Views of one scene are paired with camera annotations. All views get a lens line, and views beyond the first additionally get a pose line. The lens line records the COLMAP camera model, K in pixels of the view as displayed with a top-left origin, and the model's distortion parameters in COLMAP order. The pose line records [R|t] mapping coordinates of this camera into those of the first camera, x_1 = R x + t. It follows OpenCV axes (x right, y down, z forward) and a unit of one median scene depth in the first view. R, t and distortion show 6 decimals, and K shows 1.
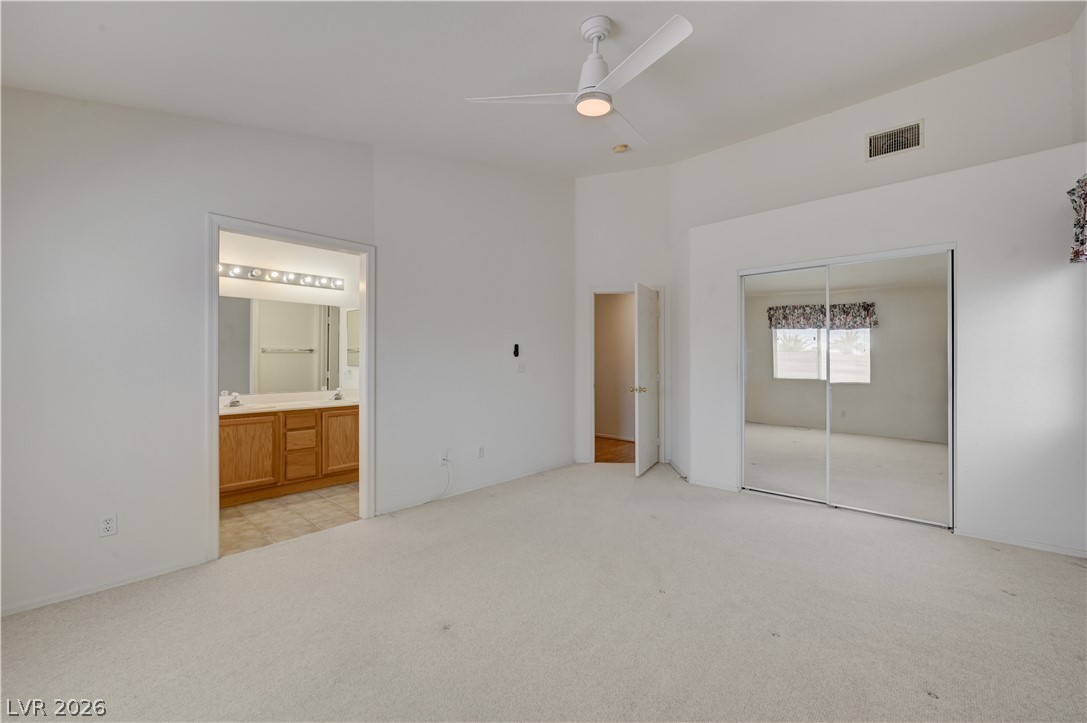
lens RADIAL K [[425.8, 0, 538.0], [0, 425.8, 360.2], [0, 0, 1]] dist [0.003455, 0.000482]
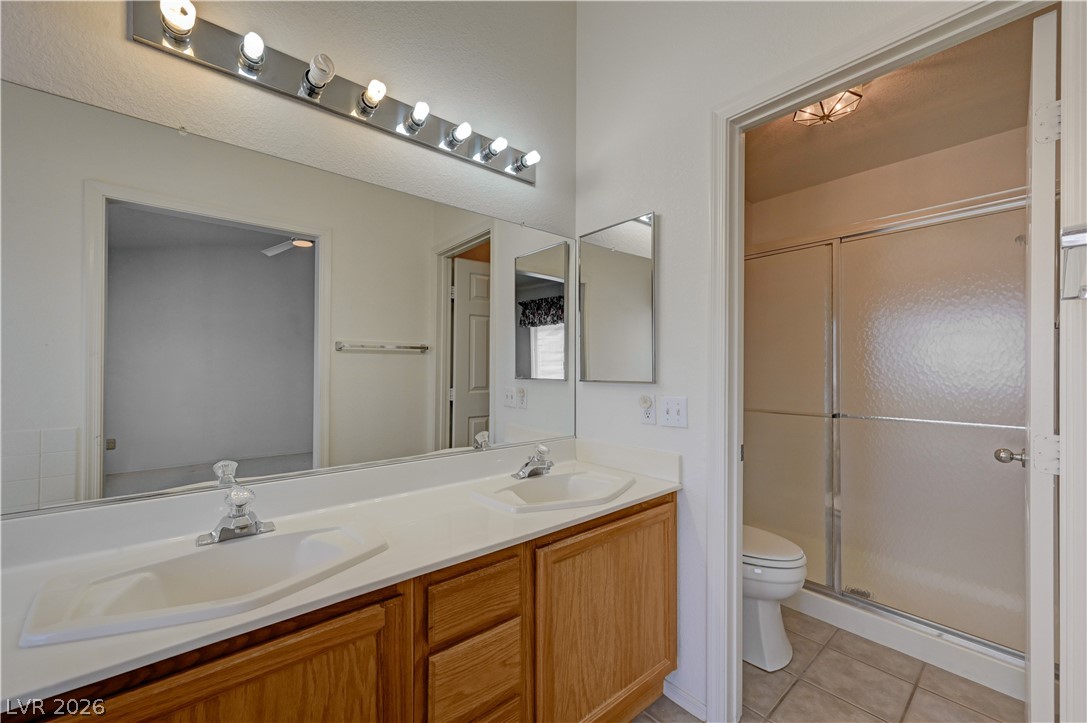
lens RADIAL K [[425.8, 0, 549.0], [0, 425.8, 365.0], [0, 0, 1]] dist [0.003455, 0.000482]
pose [[0.993953, 0.001425, -0.109795, -0.468365], [-0.002193, 0.999974, -0.006869, 0.001688], [0.109782, 0.007068, 0.993931, 0.721973]]
